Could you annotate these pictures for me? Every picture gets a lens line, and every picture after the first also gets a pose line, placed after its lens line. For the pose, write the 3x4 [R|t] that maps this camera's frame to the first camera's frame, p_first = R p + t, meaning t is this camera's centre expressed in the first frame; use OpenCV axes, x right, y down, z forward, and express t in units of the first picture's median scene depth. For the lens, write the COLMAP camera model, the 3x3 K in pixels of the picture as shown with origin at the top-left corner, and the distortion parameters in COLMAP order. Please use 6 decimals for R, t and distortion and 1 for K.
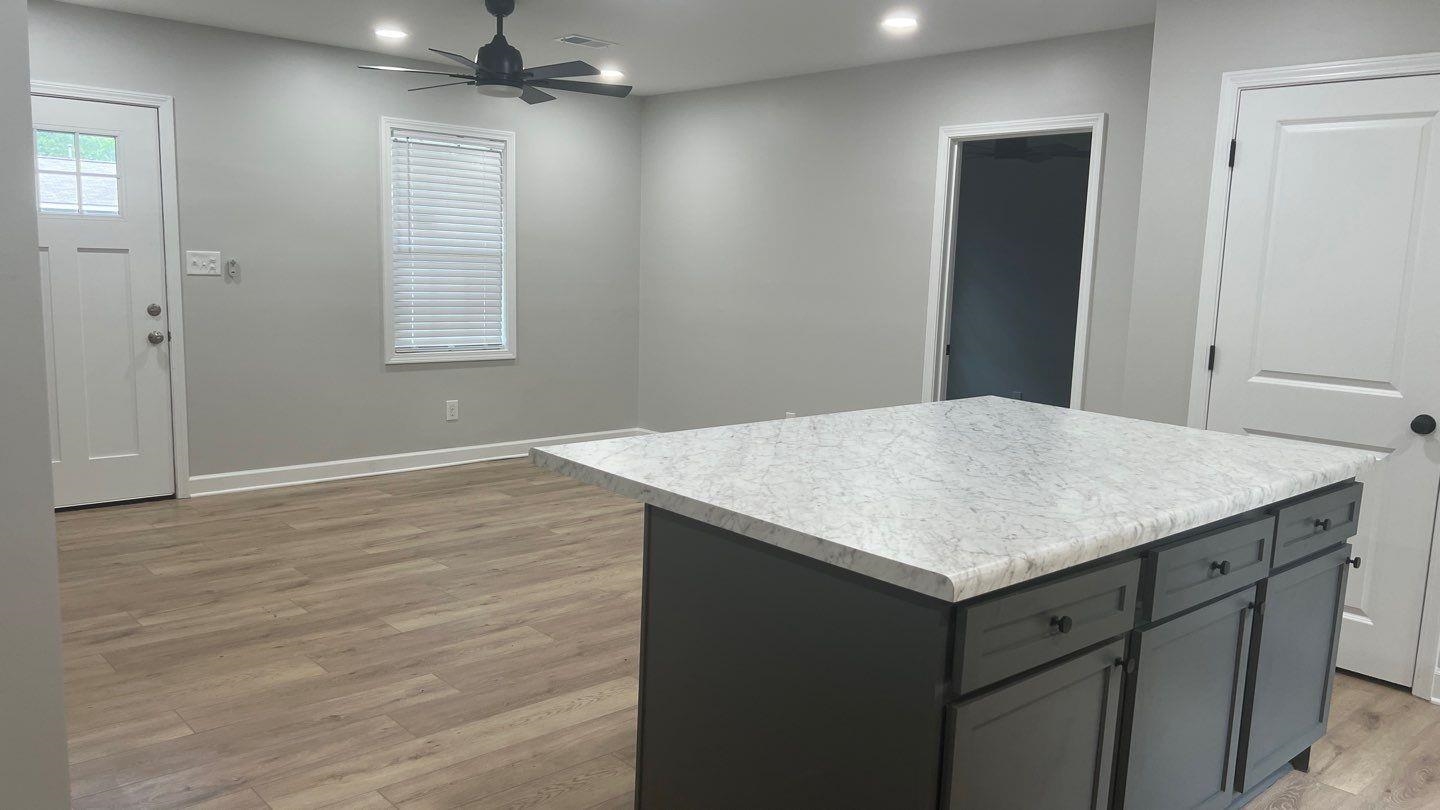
lens RADIAL K [[1087.6, 0, 718.7], [0, 1087.6, 401.0], [0, 0, 1]] dist [0.029461, -0.009757]
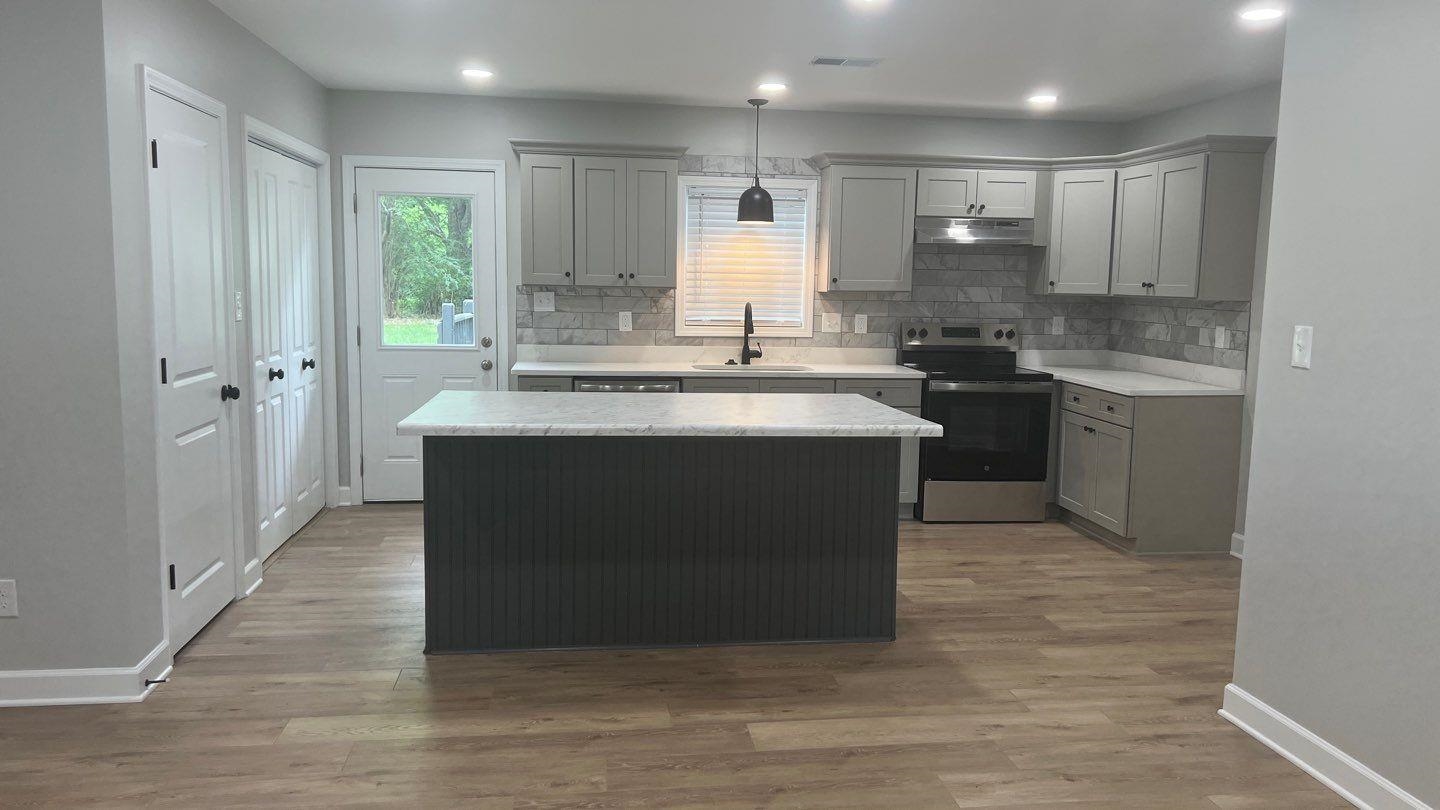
lens RADIAL K [[1087.6, 0, 719.4], [0, 1087.6, 409.6], [0, 0, 1]] dist [0.029461, -0.009757]
pose [[-0.819895, -0.123189, 0.559103, -0.623078], [0.033330, 0.964649, 0.261421, -0.315659], [-0.571542, 0.232973, -0.786806, 1.941764]]
